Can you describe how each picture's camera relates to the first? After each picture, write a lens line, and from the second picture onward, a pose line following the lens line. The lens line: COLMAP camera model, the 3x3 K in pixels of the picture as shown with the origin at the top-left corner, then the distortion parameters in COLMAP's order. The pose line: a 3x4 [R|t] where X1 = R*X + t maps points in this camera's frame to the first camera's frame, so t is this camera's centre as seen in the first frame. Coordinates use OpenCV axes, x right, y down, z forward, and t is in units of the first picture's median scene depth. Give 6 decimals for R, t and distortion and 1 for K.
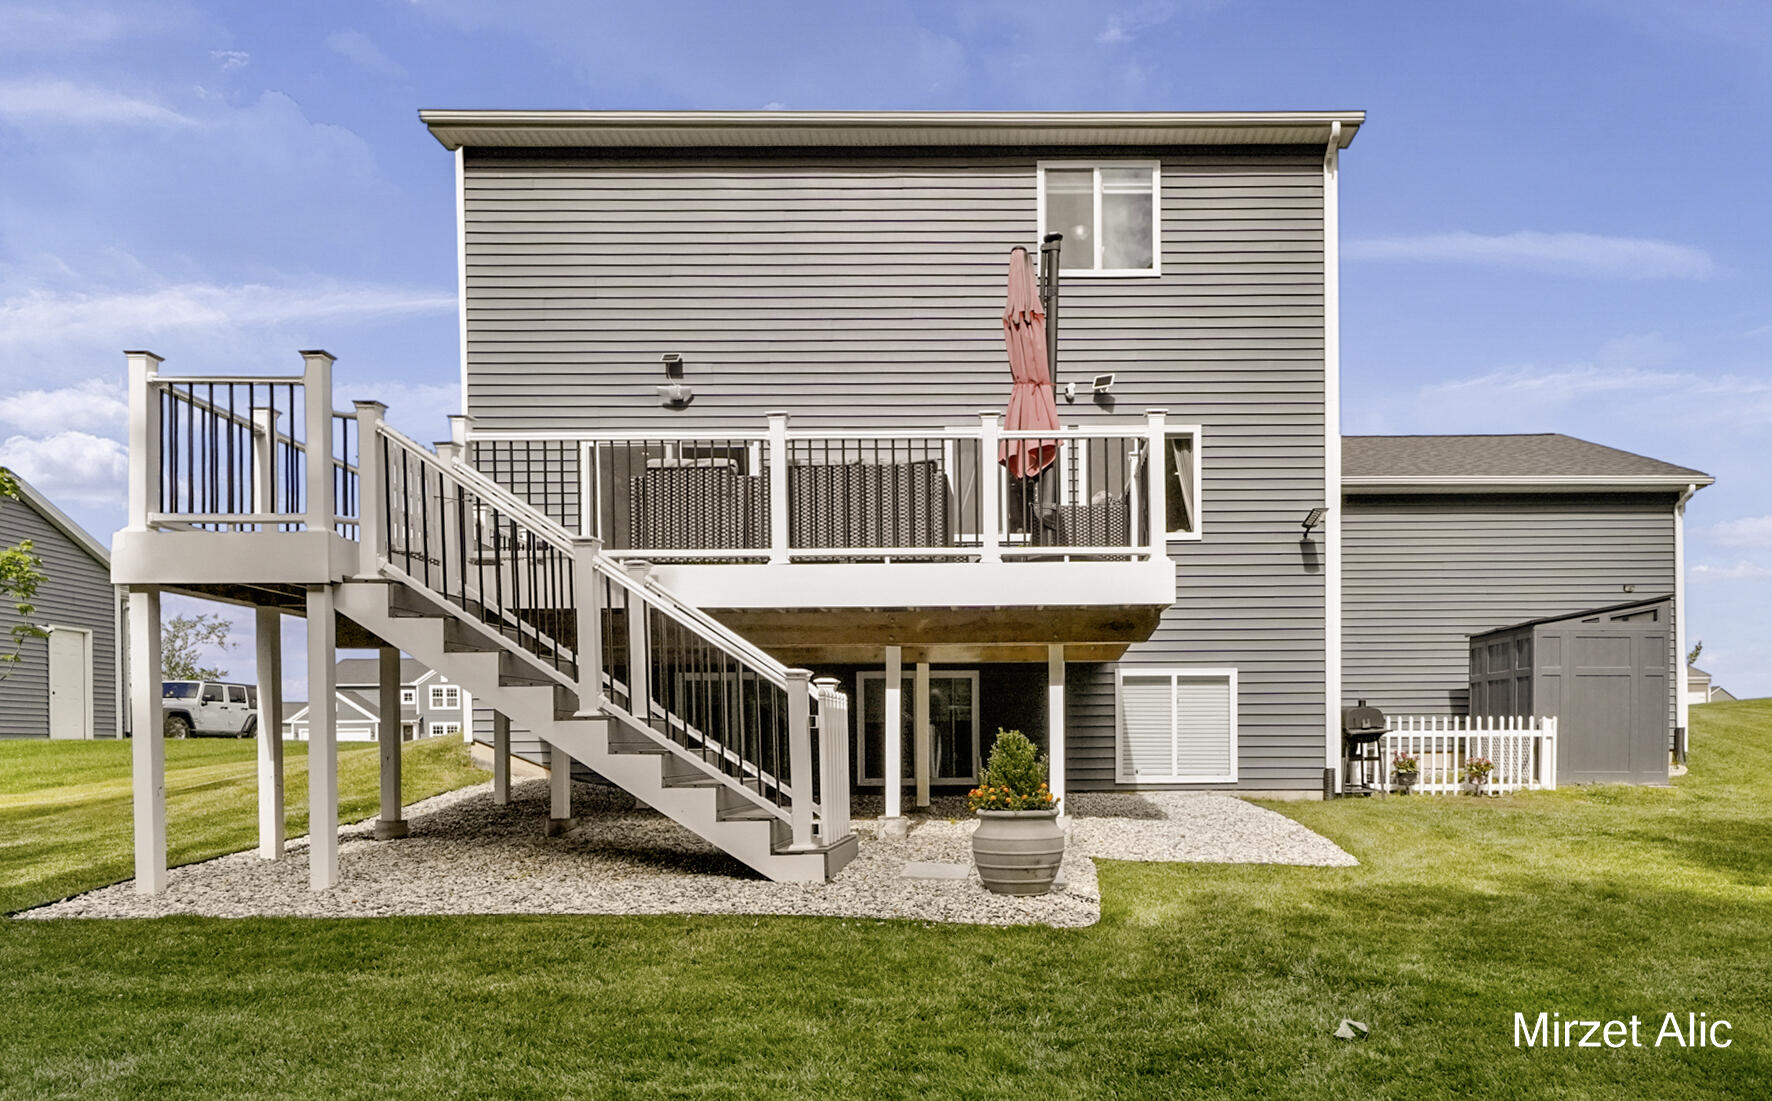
lens RADIAL K [[1053.6, 0, 885.1], [0, 1053.6, 751.6], [0, 0, 1]] dist [-0.003992, -0.000219]
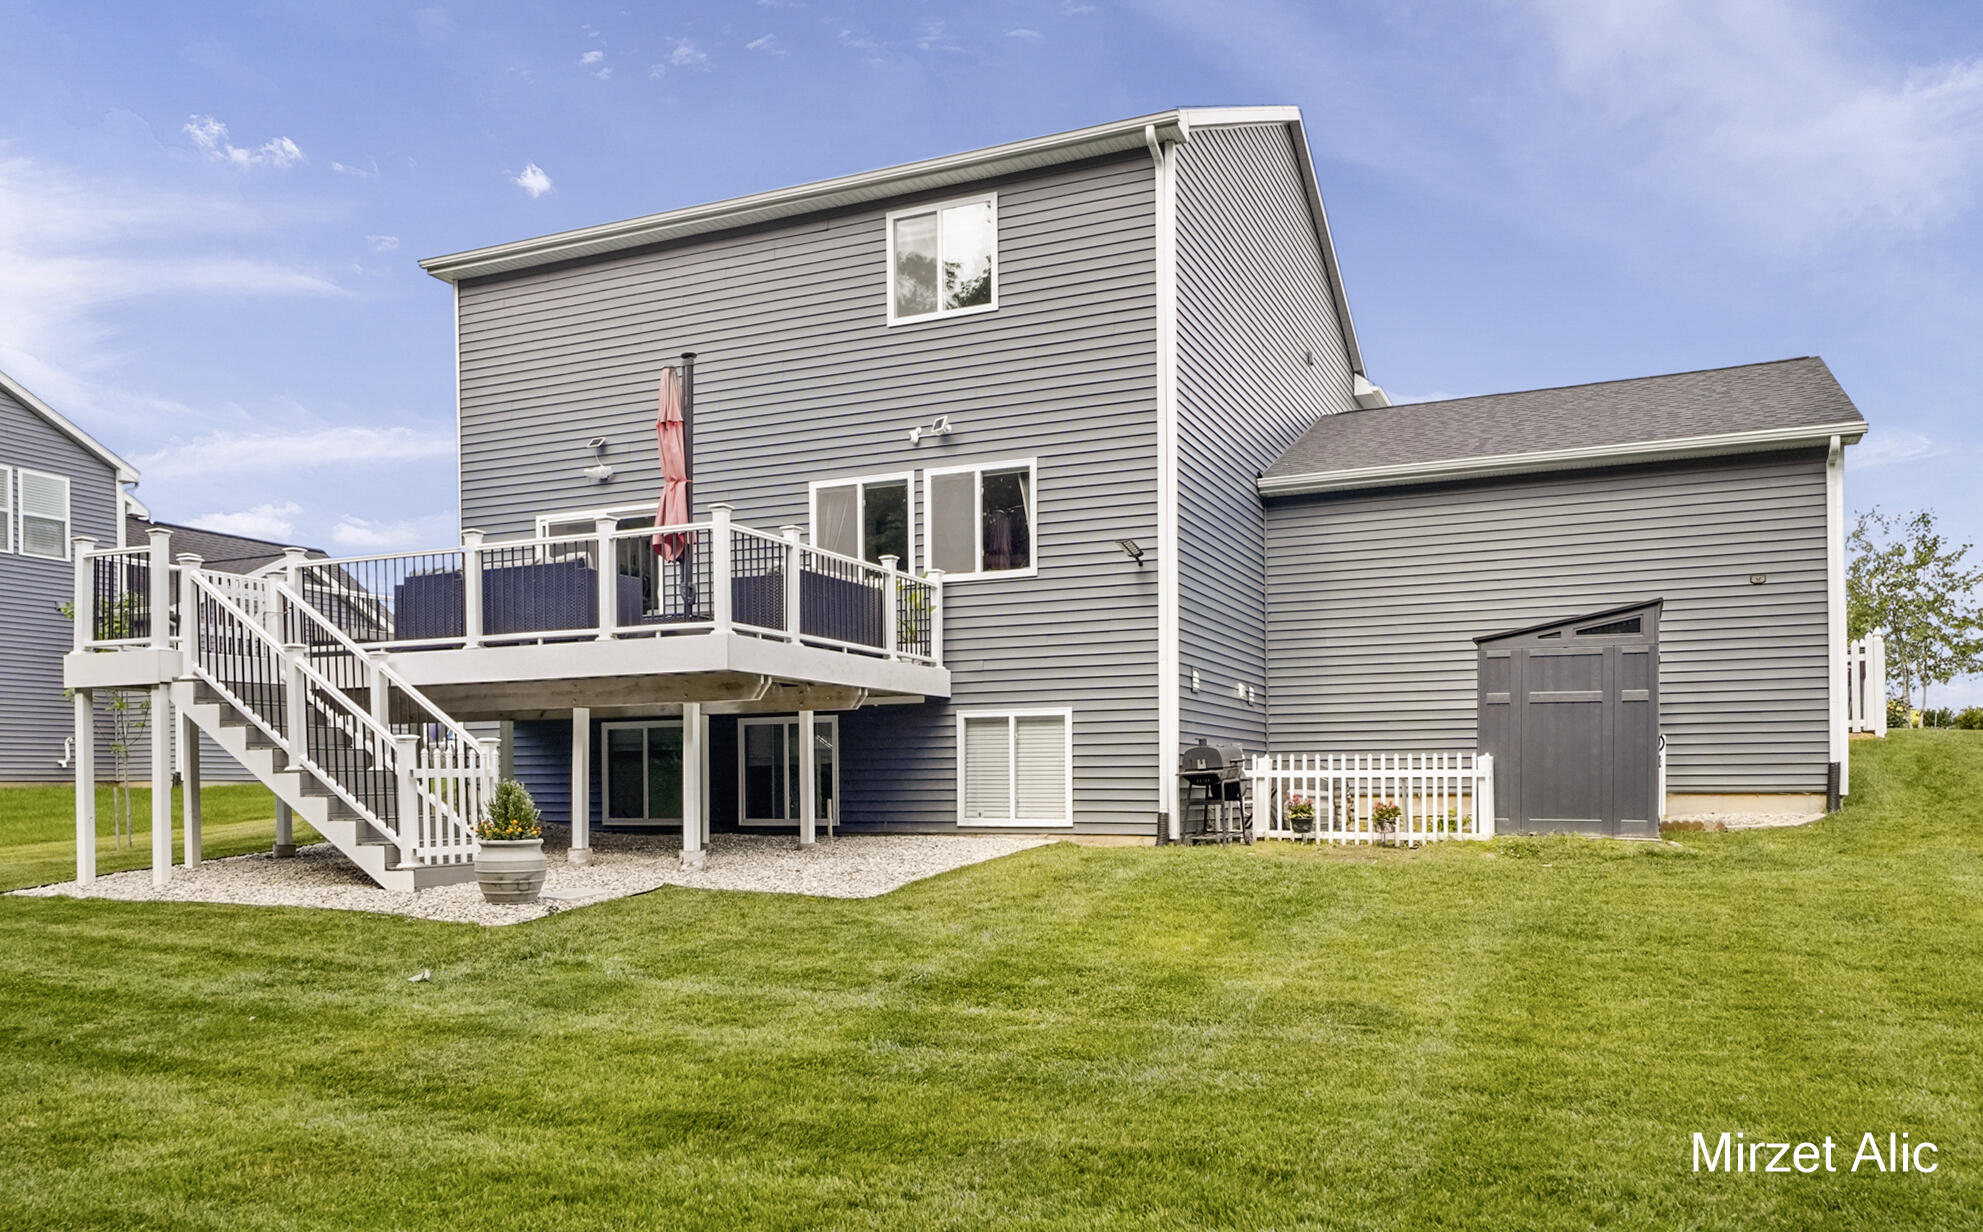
lens RADIAL K [[1455.2, 0, 991.6], [0, 1455.2, 794.6], [0, 0, 1]] dist [0.000388, 0.000127]
pose [[0.911701, 0.001696, -0.410851, 0.816492], [-0.000625, 0.999996, 0.002740, -0.003501], [0.410854, -0.002241, 0.911699, -0.240010]]
